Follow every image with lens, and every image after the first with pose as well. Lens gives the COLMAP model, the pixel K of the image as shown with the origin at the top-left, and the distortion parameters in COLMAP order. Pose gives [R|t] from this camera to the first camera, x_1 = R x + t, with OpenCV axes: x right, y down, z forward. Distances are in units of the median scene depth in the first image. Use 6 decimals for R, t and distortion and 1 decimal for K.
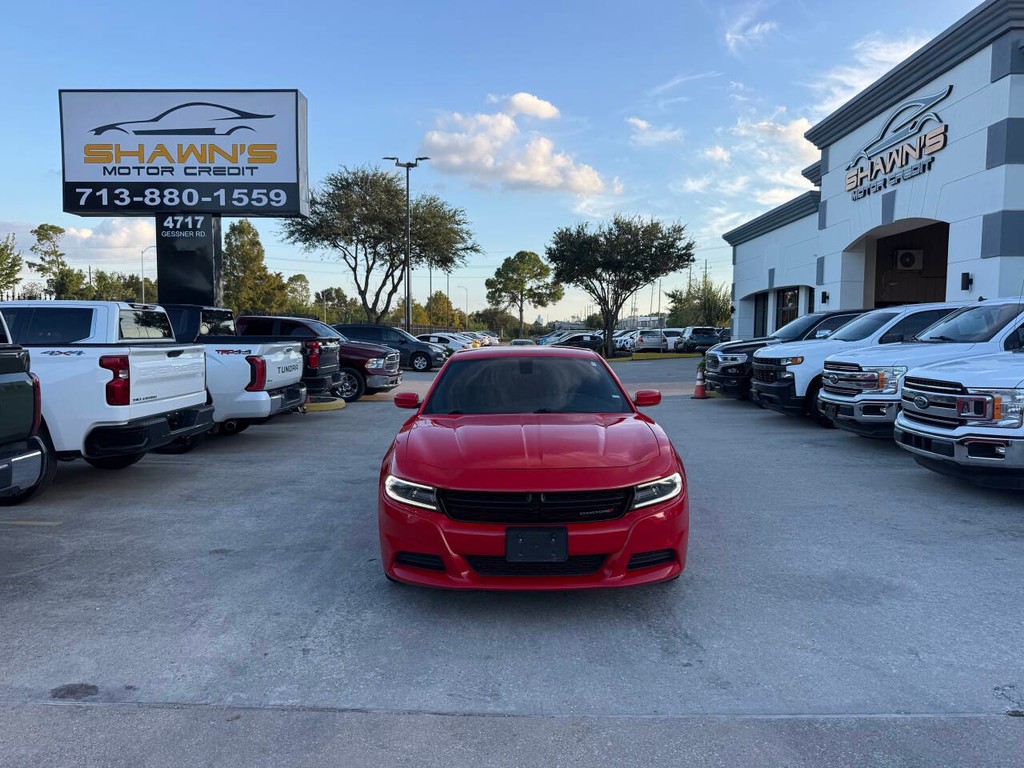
lens RADIAL K [[718.6, 0, 513.4], [0, 718.6, 394.2], [0, 0, 1]] dist [0.051427, -0.062125]
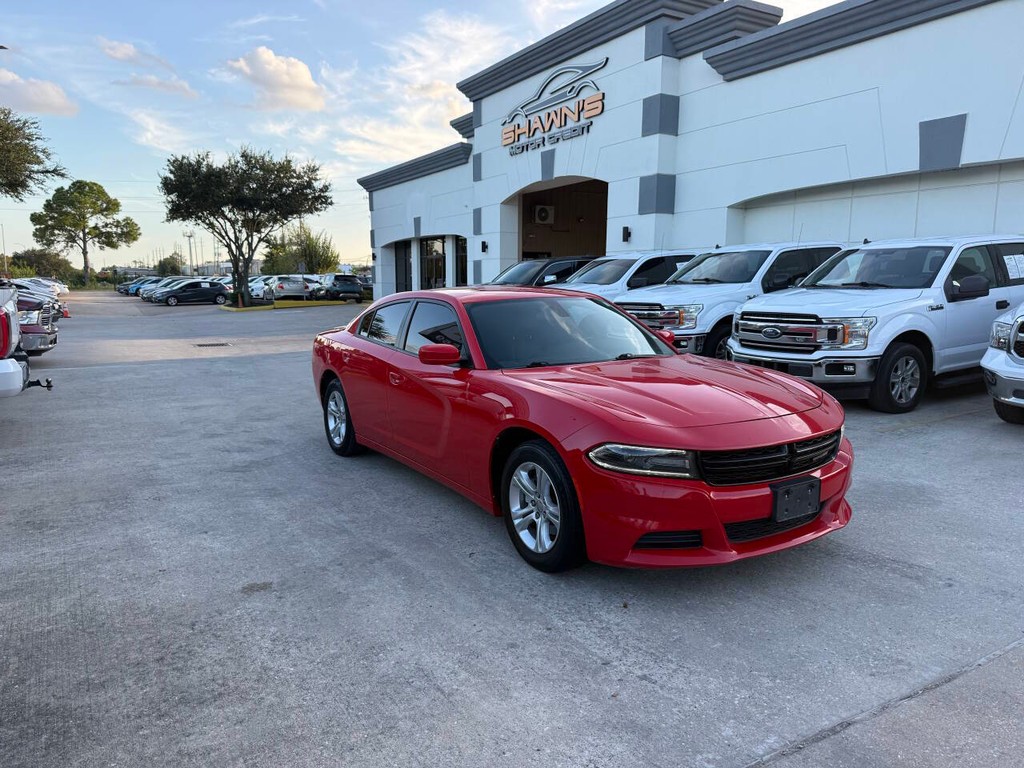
lens RADIAL K [[718.6, 0, 509.0], [0, 718.6, 392.4], [0, 0, 1]] dist [0.051427, -0.062125]
pose [[0.849853, -0.082151, 0.520578, -0.353281], [0.046254, 0.995591, 0.081602, -0.006846], [-0.524986, -0.045271, 0.849906, 0.198810]]
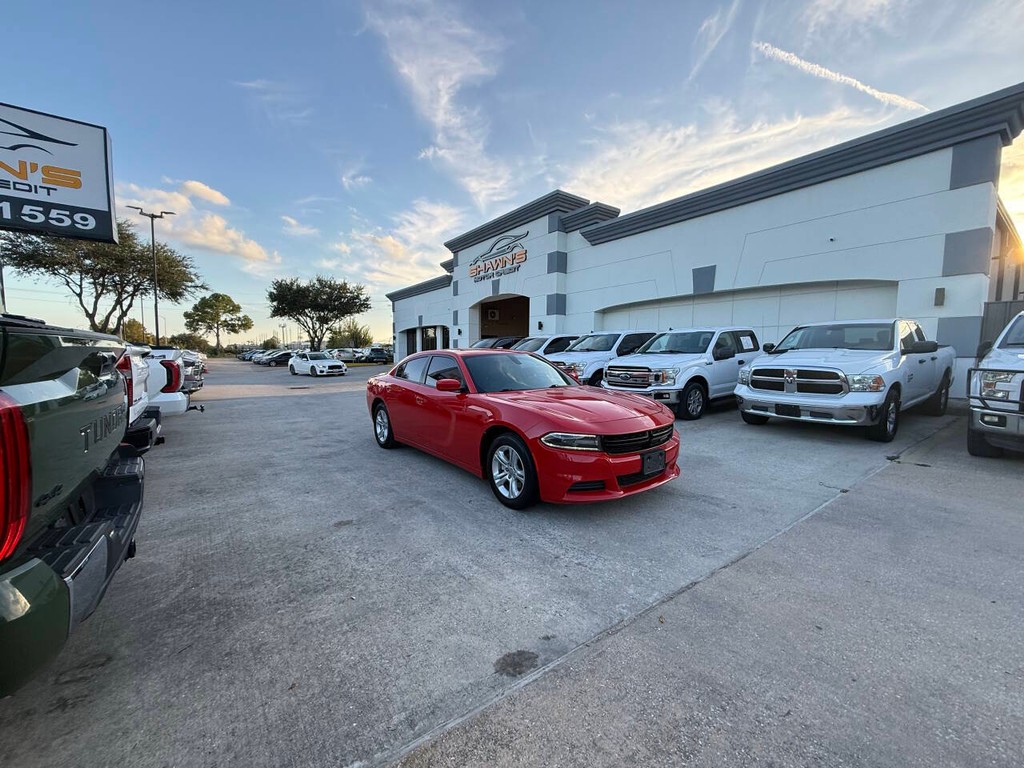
lens RADIAL K [[408.4, 0, 513.0], [0, 408.4, 389.6], [0, 0, 1]] dist [0.002746, -0.001725]
pose [[0.791698, -0.052443, 0.608657, -0.372504], [0.049577, 0.998538, 0.021548, 0.005027], [-0.608897, 0.013116, 0.793141, 0.215212]]
